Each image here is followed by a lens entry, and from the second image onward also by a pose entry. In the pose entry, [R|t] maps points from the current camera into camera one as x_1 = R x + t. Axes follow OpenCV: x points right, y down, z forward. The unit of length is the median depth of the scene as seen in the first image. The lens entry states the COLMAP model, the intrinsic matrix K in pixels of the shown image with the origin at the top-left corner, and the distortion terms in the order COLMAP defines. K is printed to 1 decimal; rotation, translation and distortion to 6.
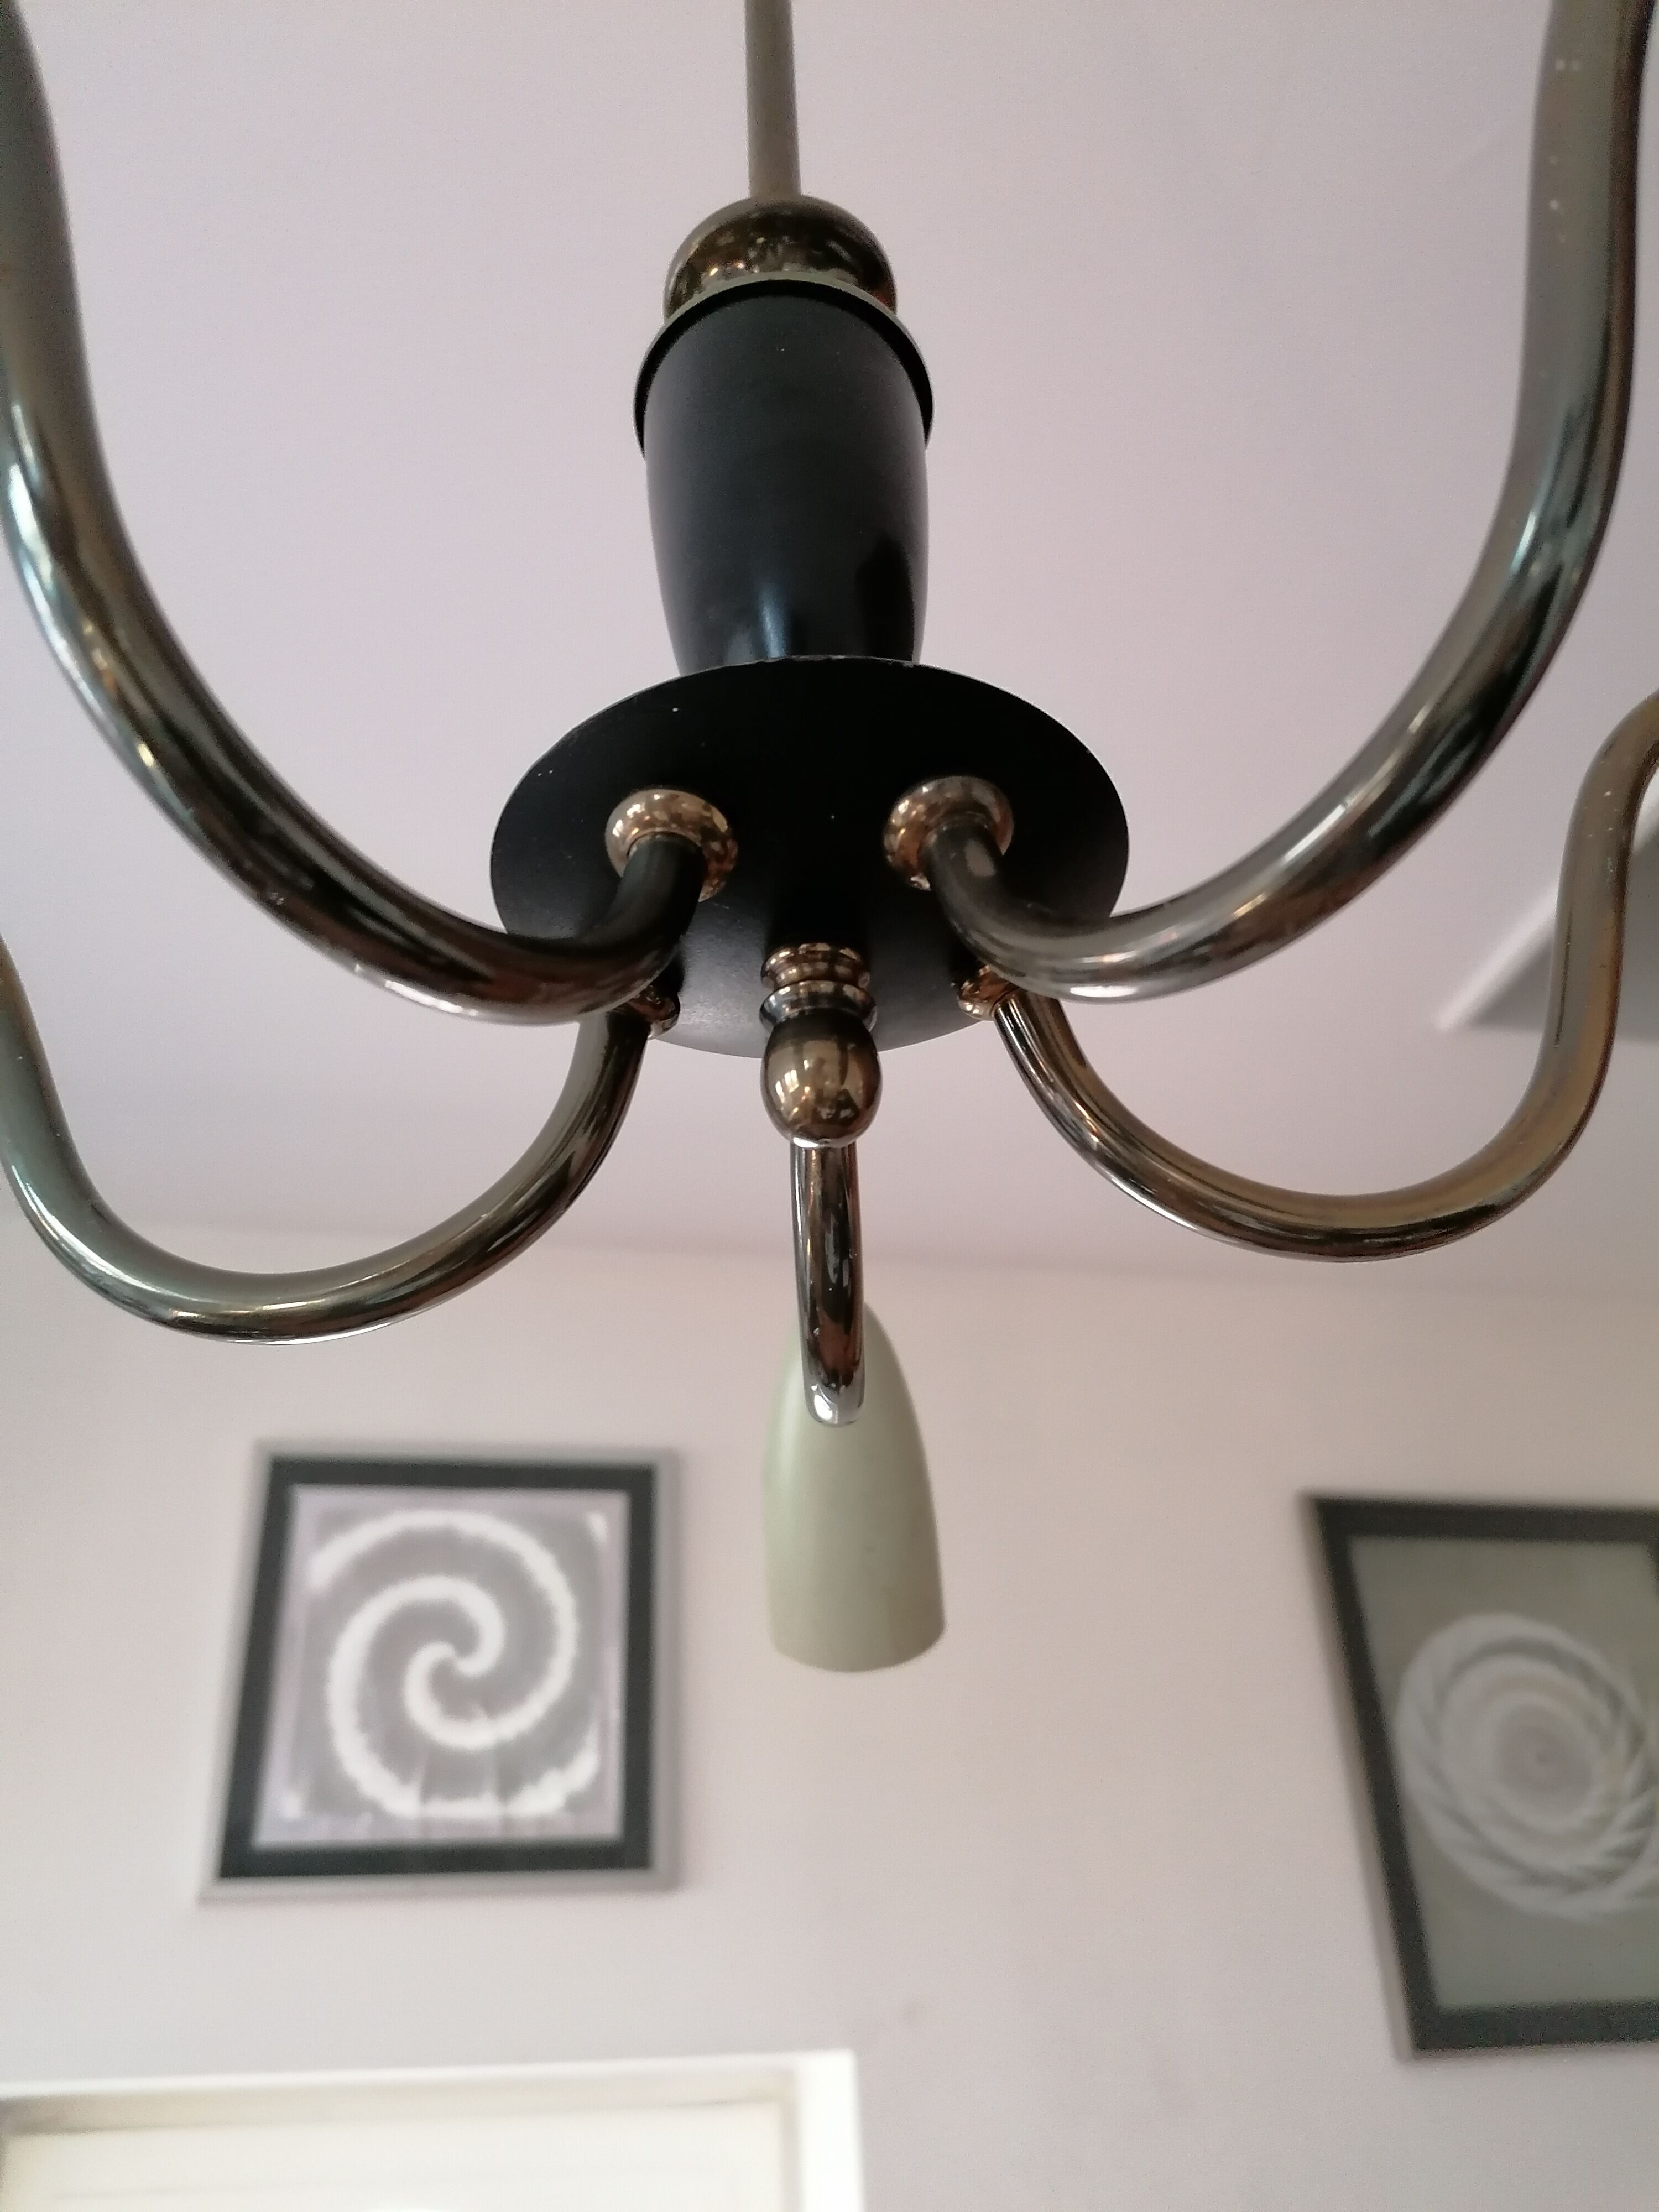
lens RADIAL K [[1777.1, 0, 821.2], [0, 1777.1, 1167.2], [0, 0, 1]] dist [0.030663, -0.003159]
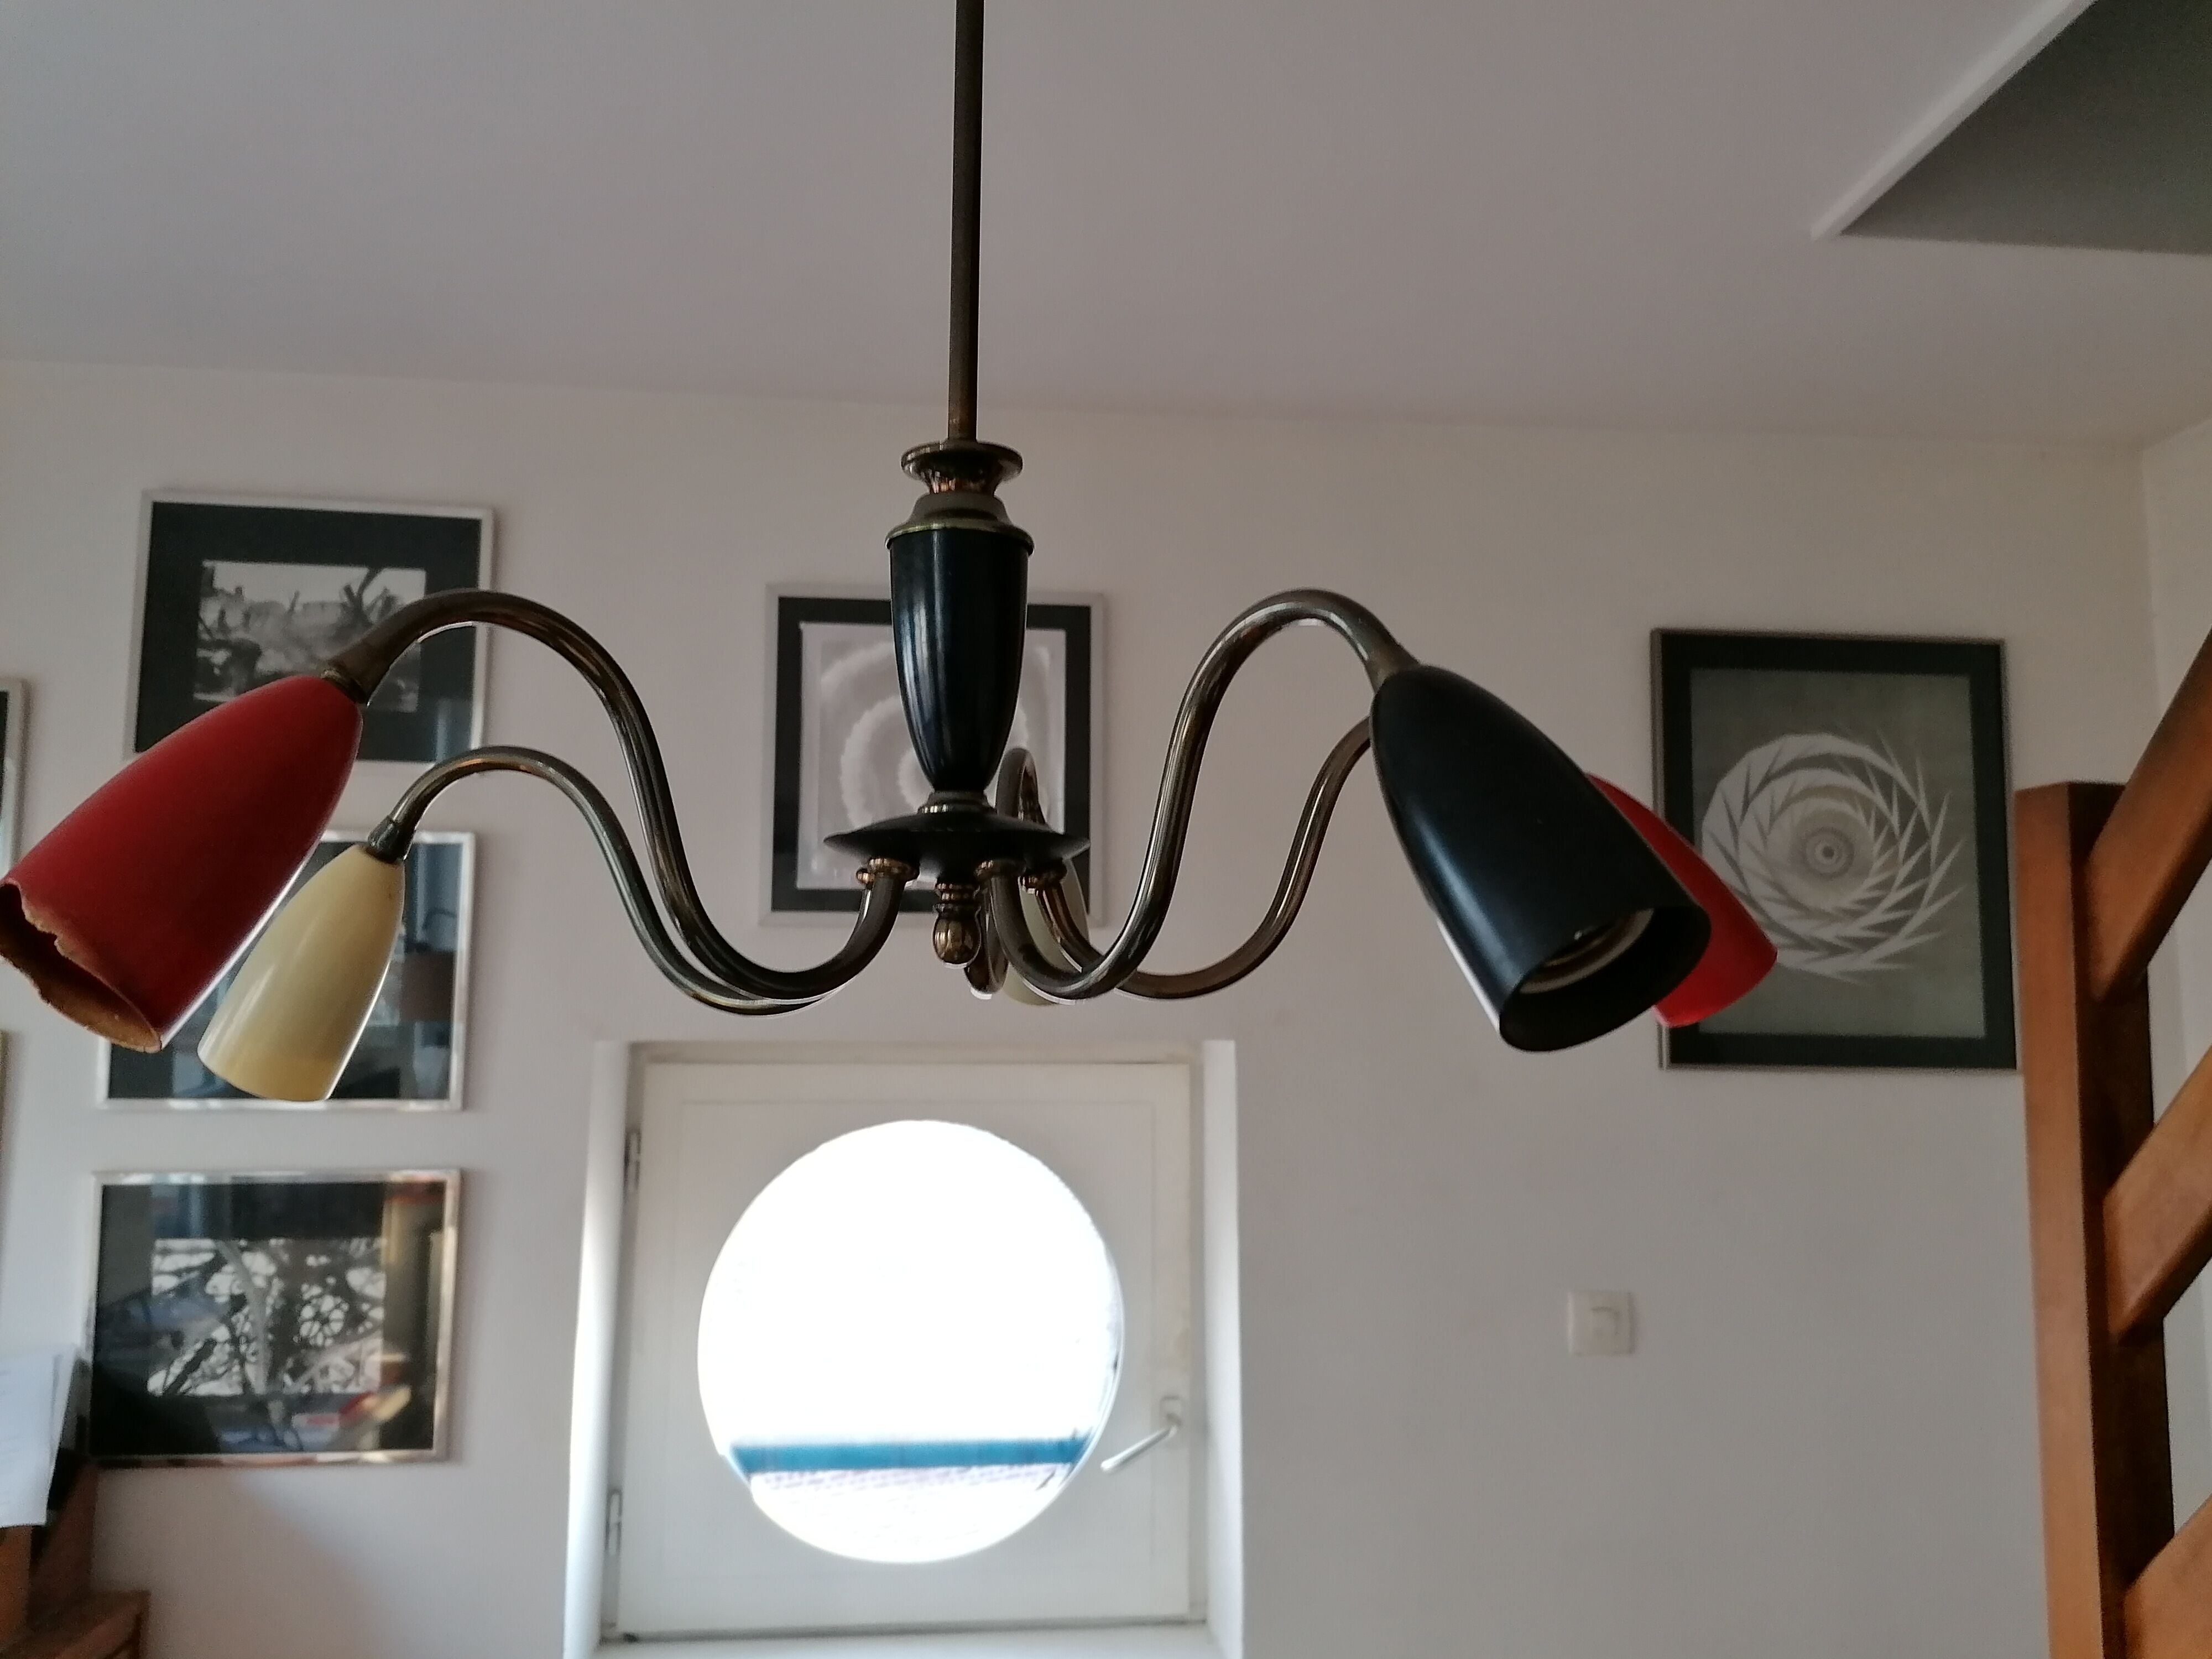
lens RADIAL K [[1777.1, 0, 1106.0], [0, 1777.1, 829.5], [0, 0, 1]] dist [0.030663, -0.003159]
pose [[0.992170, 0.046235, -0.116023, 0.069924], [0.001228, 0.925302, 0.379229, -0.161019], [0.124890, -0.376402, 0.918000, -0.178284]]
